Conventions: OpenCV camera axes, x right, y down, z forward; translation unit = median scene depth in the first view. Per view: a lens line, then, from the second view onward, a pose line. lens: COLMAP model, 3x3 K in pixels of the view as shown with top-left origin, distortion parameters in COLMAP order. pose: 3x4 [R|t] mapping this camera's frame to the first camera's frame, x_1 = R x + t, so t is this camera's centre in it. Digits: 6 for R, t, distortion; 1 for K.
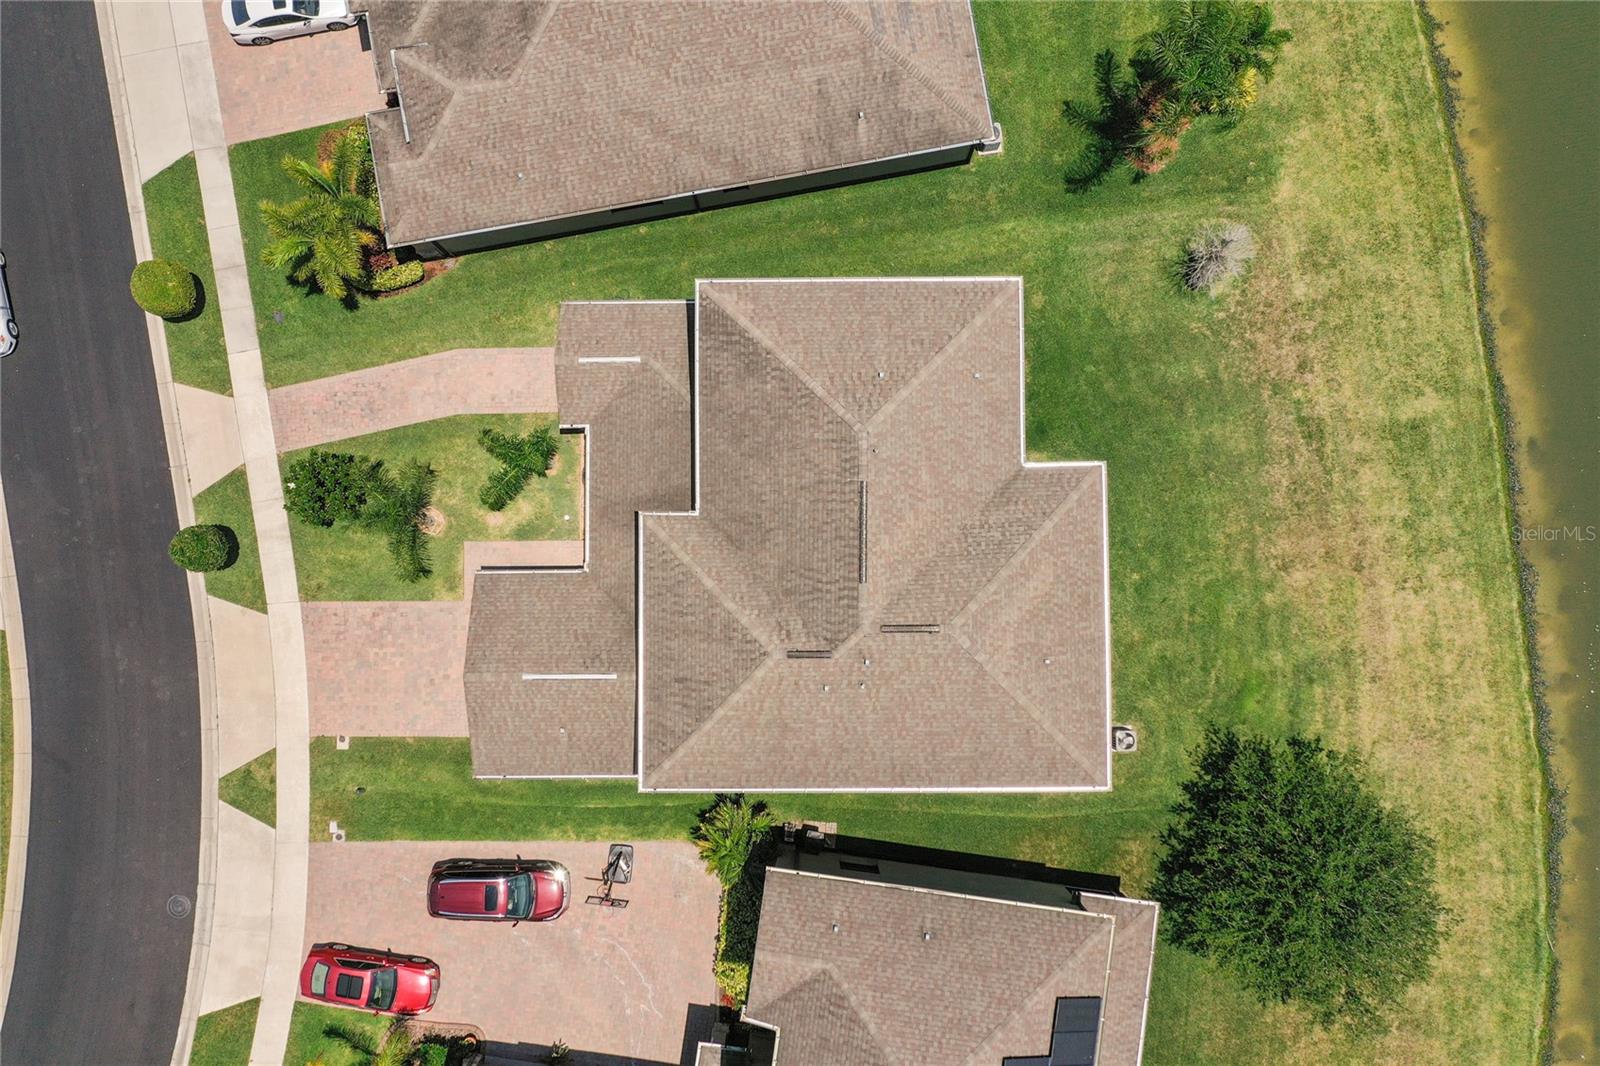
lens RADIAL K [[1264.4, 0, 800.0], [0, 1264.4, 533.0], [0, 0, 1]] dist [0.006786, 0.007369]
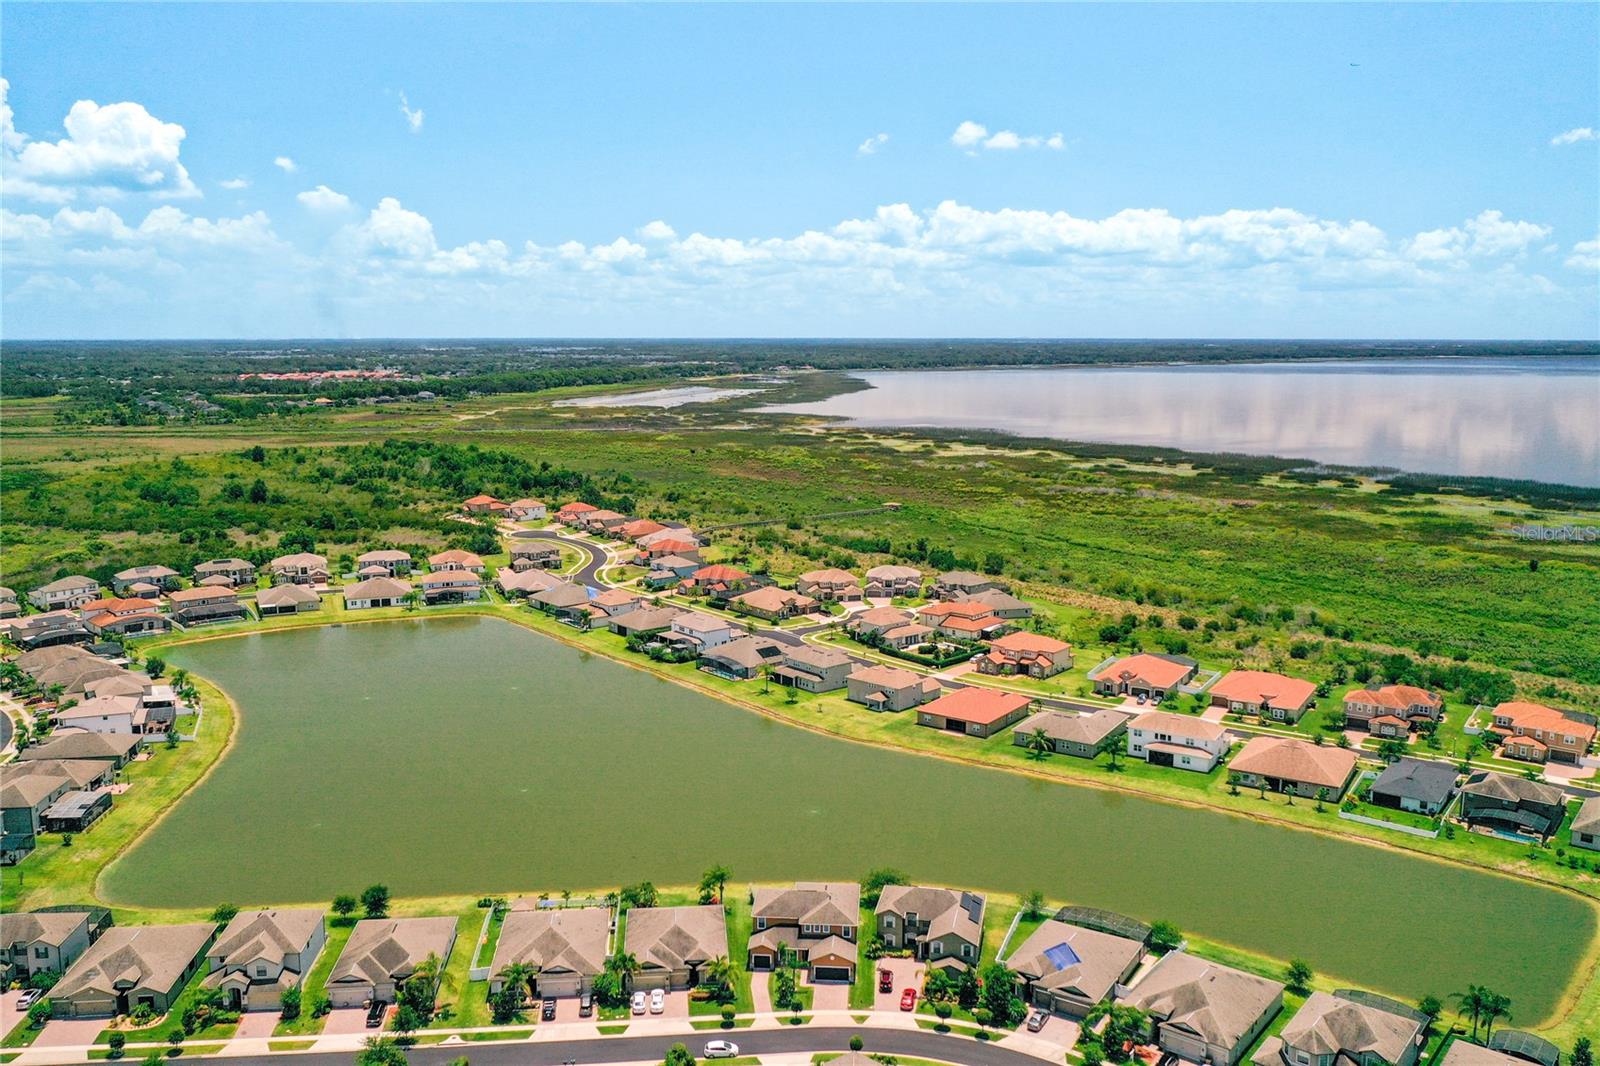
lens RADIAL K [[1292.3, 0, 781.2], [0, 1292.3, 483.3], [0, 0, 1]] dist [-0.007273, -0.002491]
pose [[0.092252, -0.109003, 0.989751, -4.106378], [0.995037, 0.047325, -0.087533, 0.228652], [-0.037299, 0.992914, 0.112828, -1.021200]]
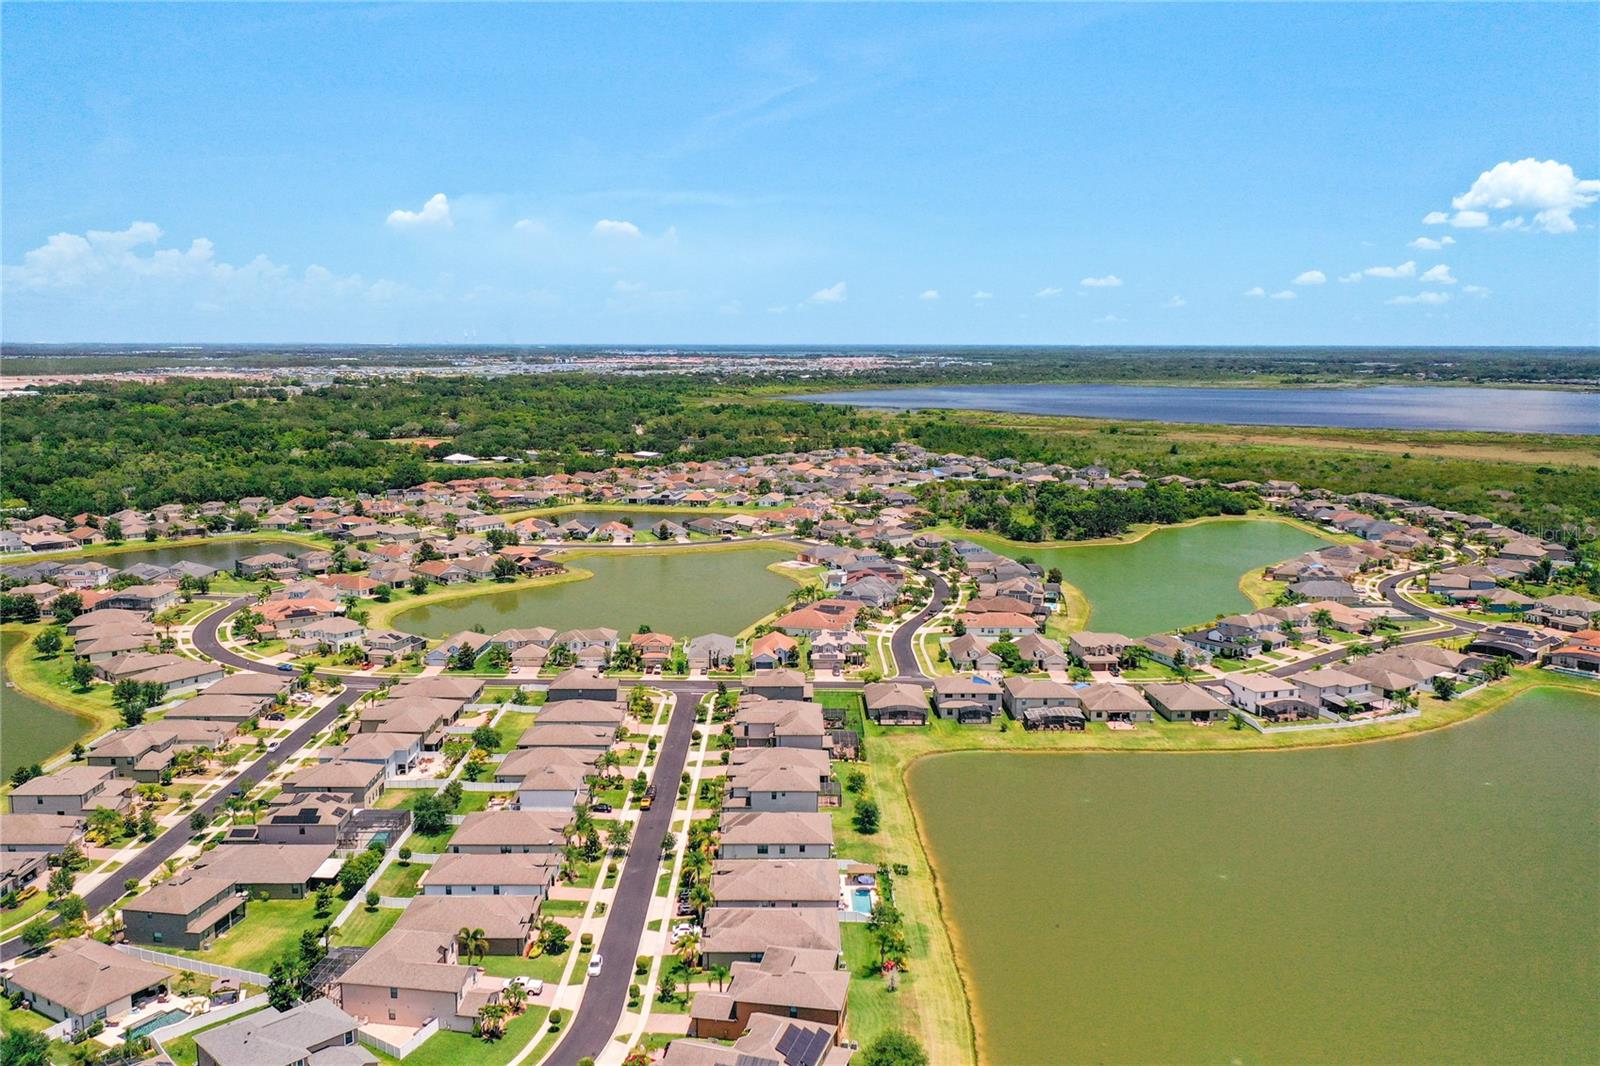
lens RADIAL K [[1264.4, 0, 800.0], [0, 1264.4, 533.0], [0, 0, 1]] dist [0.006786, 0.007369]
pose [[0.985334, 0.031956, -0.167615, 0.657209], [-0.170634, 0.184195, -0.967965, 3.448905], [-0.000058, 0.982370, 0.186946, -1.159936]]
